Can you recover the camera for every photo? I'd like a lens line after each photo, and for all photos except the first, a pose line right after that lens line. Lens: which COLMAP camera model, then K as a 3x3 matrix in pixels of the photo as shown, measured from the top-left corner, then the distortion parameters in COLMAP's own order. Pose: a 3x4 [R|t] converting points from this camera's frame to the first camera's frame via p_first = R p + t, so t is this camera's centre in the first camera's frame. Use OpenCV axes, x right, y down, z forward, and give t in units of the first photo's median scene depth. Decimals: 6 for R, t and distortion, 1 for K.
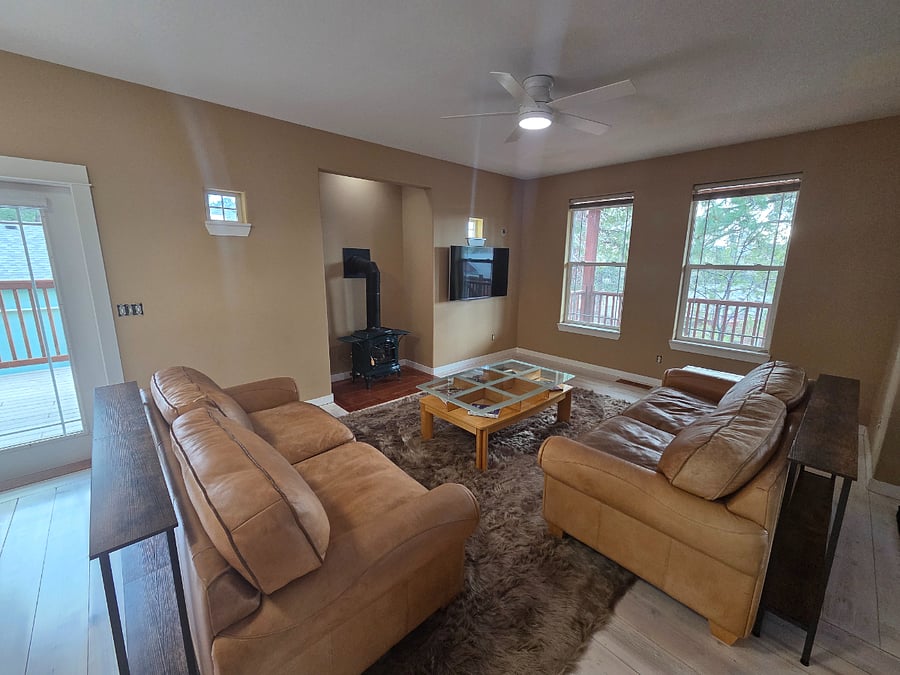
lens RADIAL K [[369.9, 0, 450.0], [0, 369.9, 336.1], [0, 0, 1]] dist [0.002147, -0.000853]
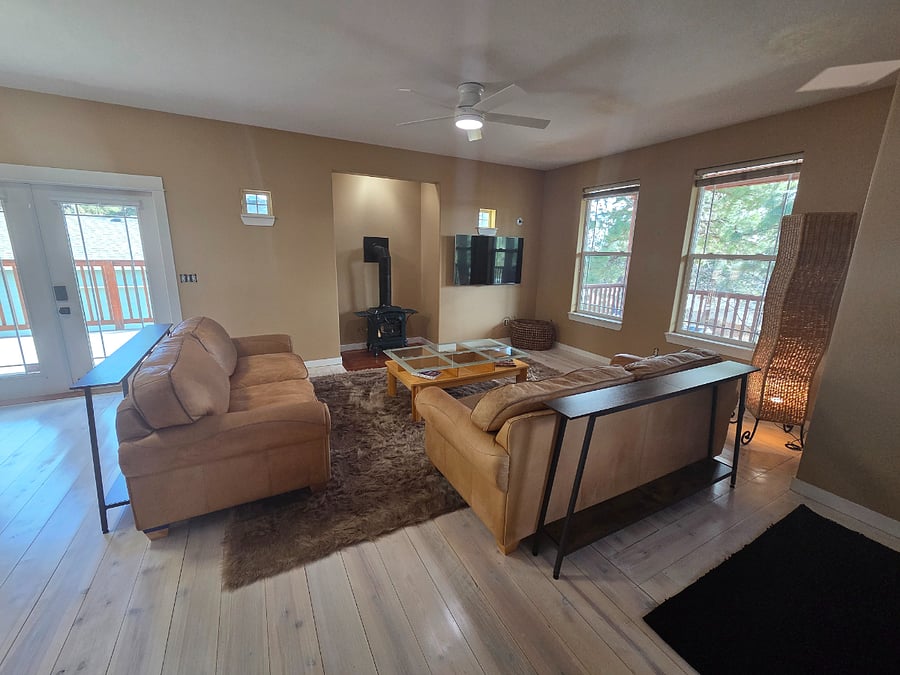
lens RADIAL K [[369.9, 0, 448.2], [0, 369.9, 336.1], [0, 0, 1]] dist [0.002147, -0.000853]
pose [[0.966976, 0.066867, -0.245938, 0.311099], [-0.062620, 0.997723, 0.025057, 0.035055], [0.247053, -0.008829, 0.968962, -0.085065]]
